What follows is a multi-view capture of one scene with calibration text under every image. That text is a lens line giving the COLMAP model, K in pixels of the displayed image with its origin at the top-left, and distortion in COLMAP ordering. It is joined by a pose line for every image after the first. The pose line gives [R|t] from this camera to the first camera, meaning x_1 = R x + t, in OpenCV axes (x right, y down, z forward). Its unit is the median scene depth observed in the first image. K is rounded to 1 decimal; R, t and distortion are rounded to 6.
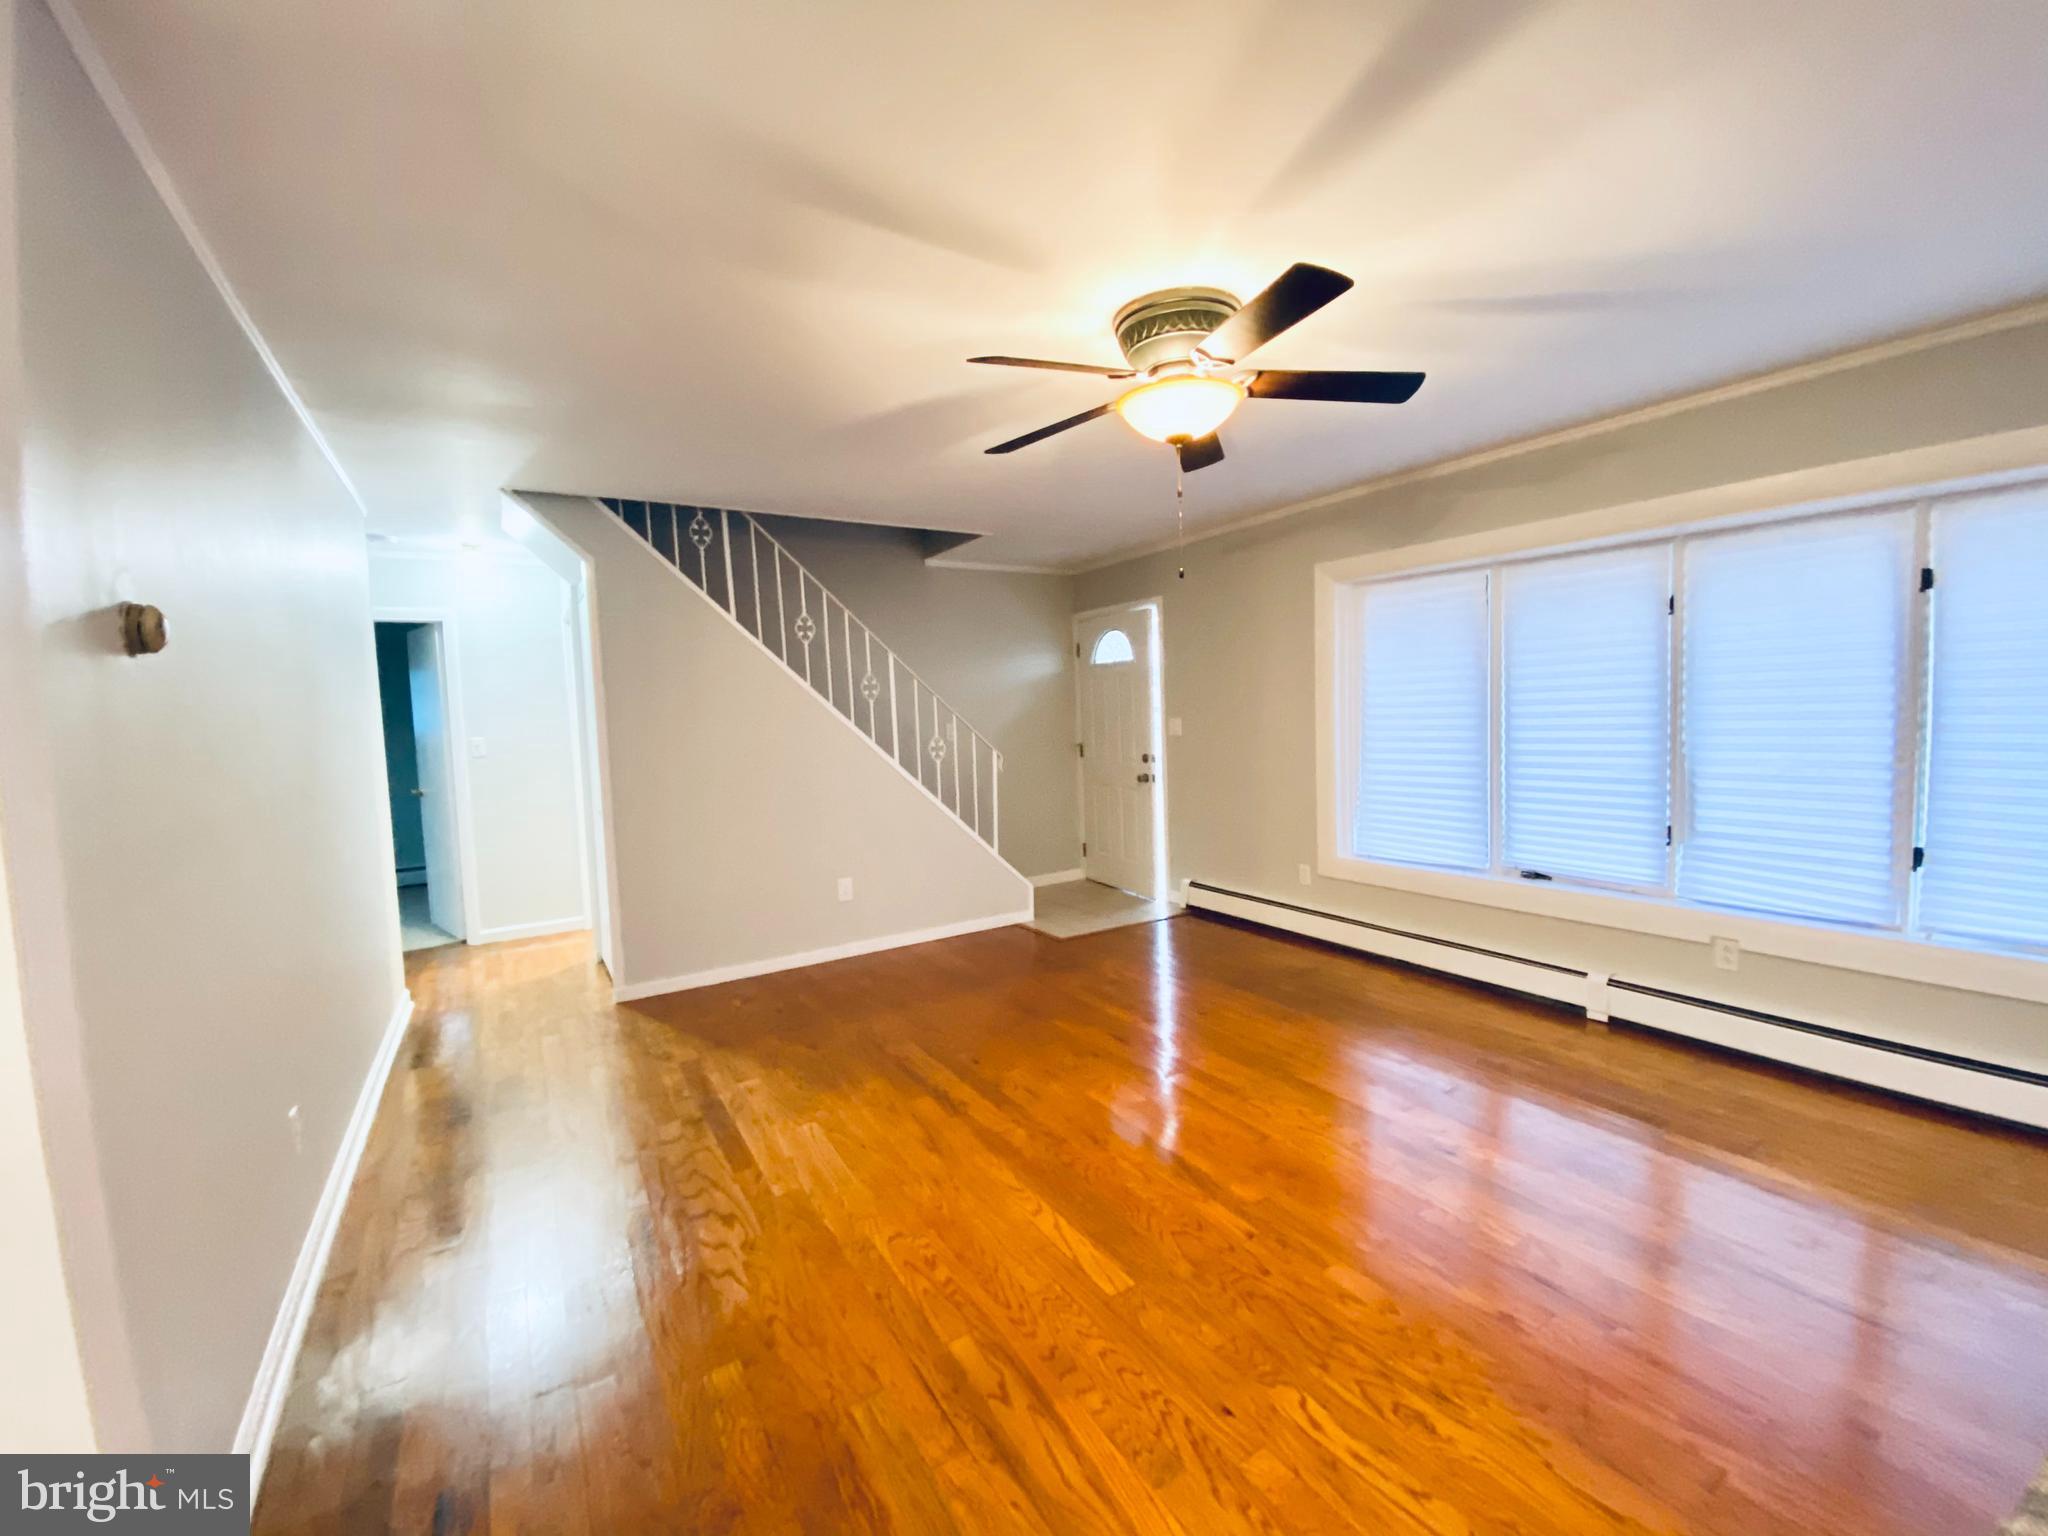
lens RADIAL K [[832.0, 0, 1030.5], [0, 832.0, 741.2], [0, 0, 1]] dist [0.049156, -0.034659]
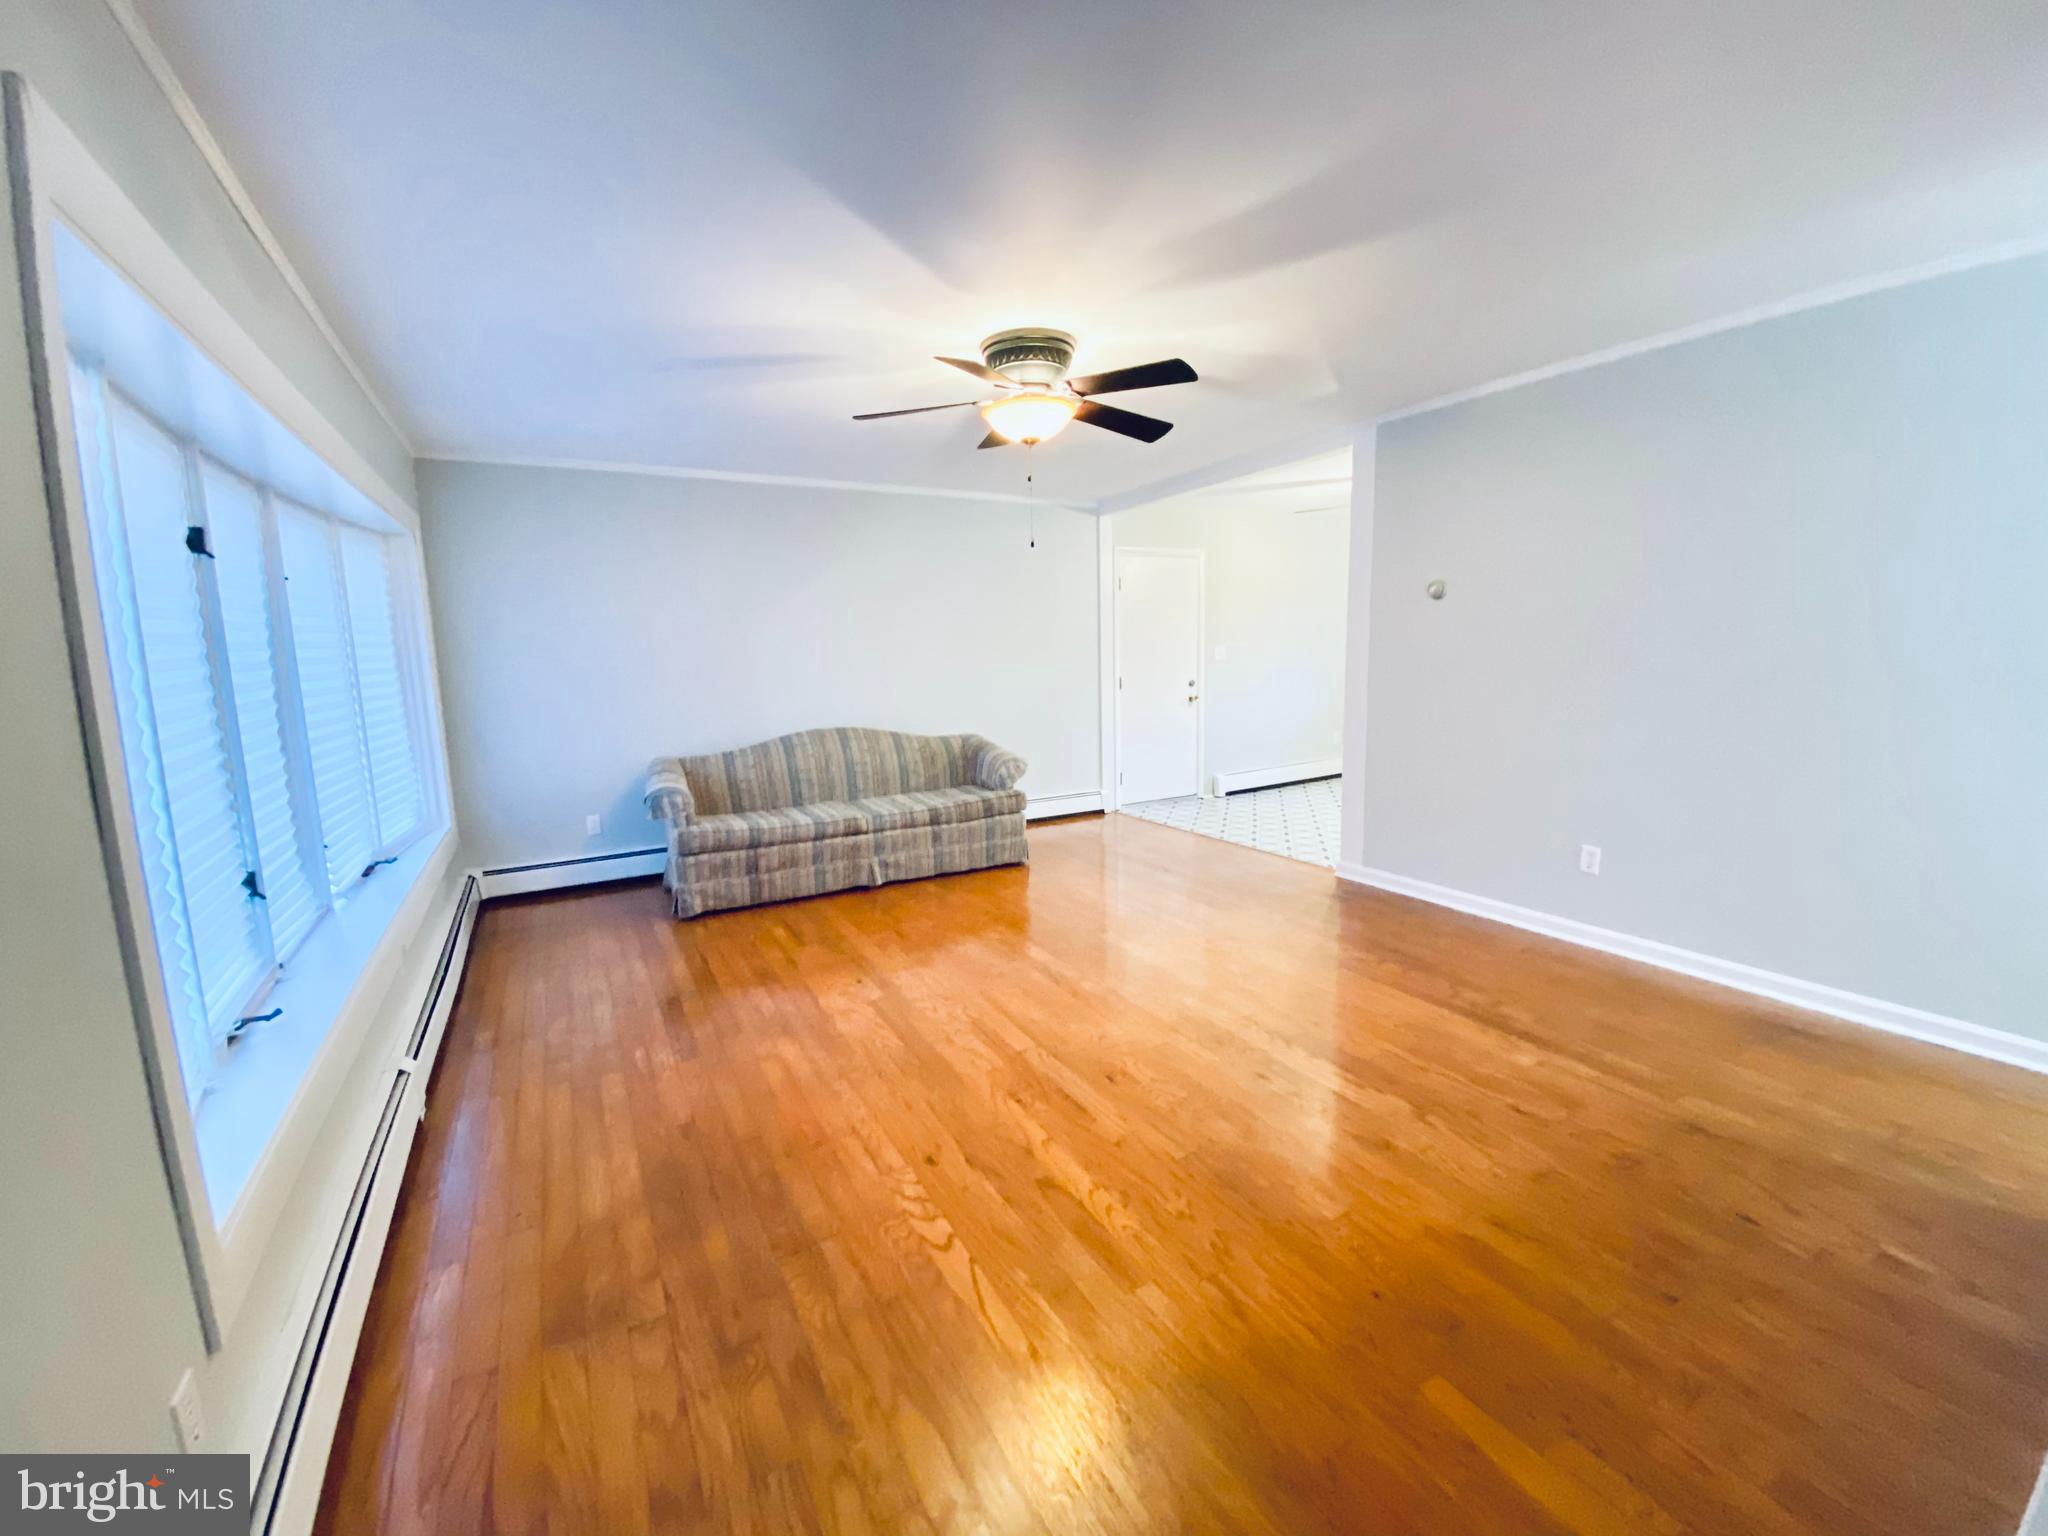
lens RADIAL K [[812.0, 0, 1012.9], [0, 812.0, 758.8], [0, 0, 1]] dist [0.000161, -0.014065]
pose [[-0.997835, 0.053504, 0.038247, 0.138221], [0.059699, 0.980853, 0.185374, -0.083548], [-0.027596, 0.187256, -0.981924, 1.716658]]
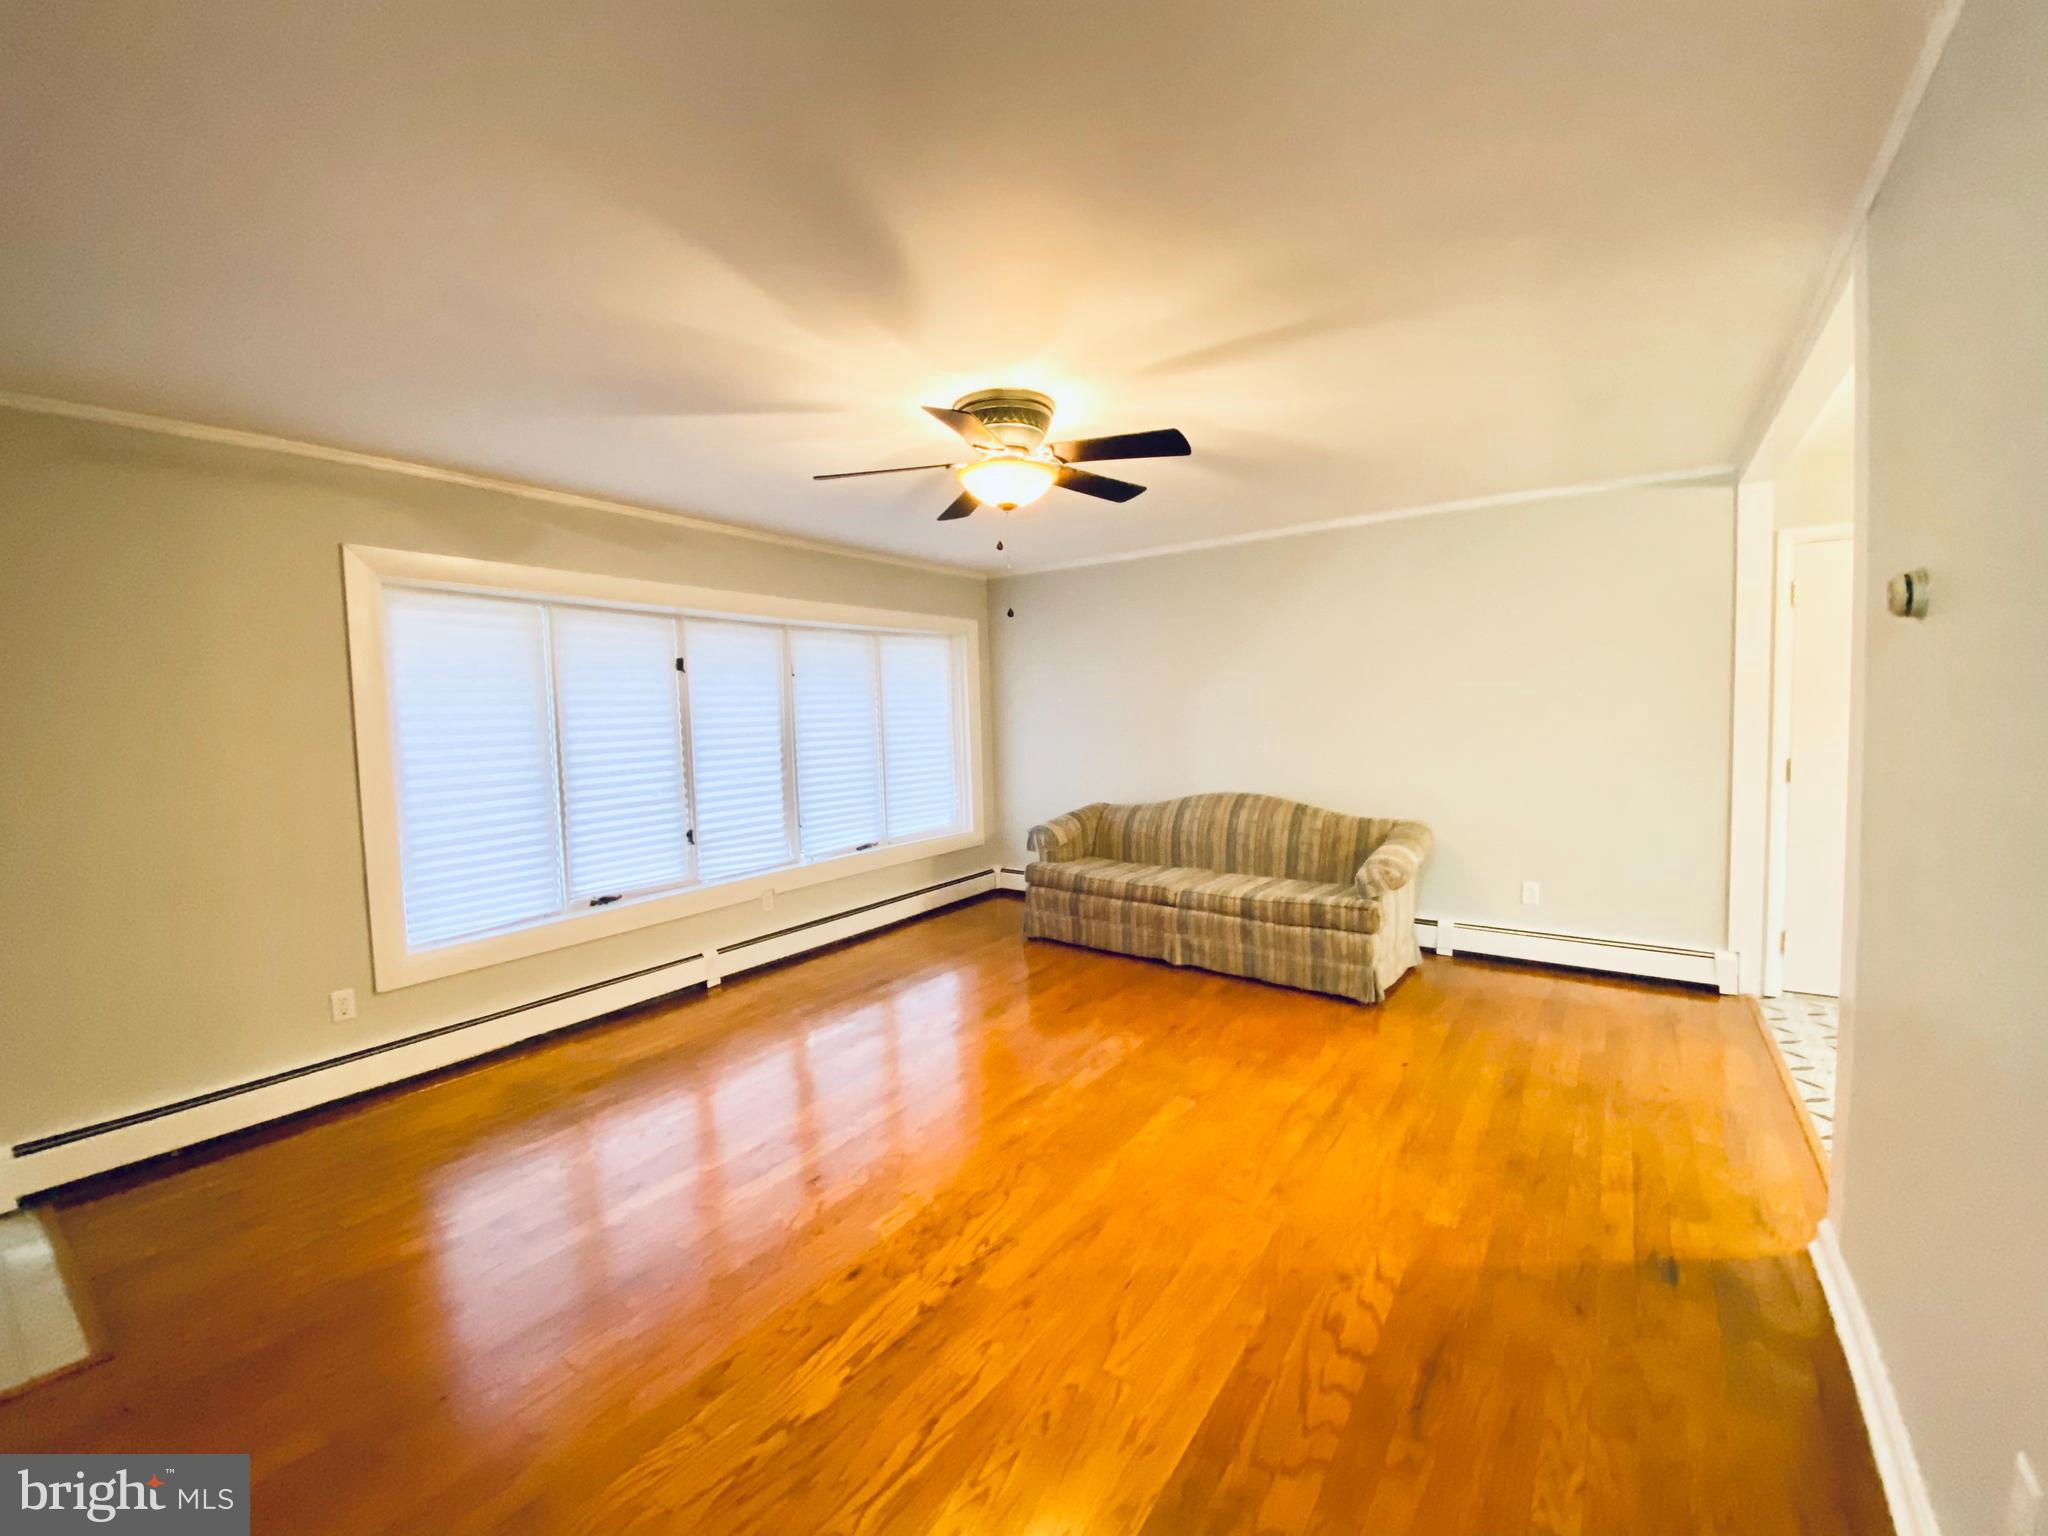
lens RADIAL K [[812.0, 0, 1012.9], [0, 812.0, 758.8], [0, 0, 1]] dist [0.000161, -0.014065]
pose [[-0.365974, -0.008053, 0.930590, -0.676637], [0.082927, 0.995702, 0.041229, -0.025841], [-0.926923, 0.092260, -0.363733, 1.064384]]
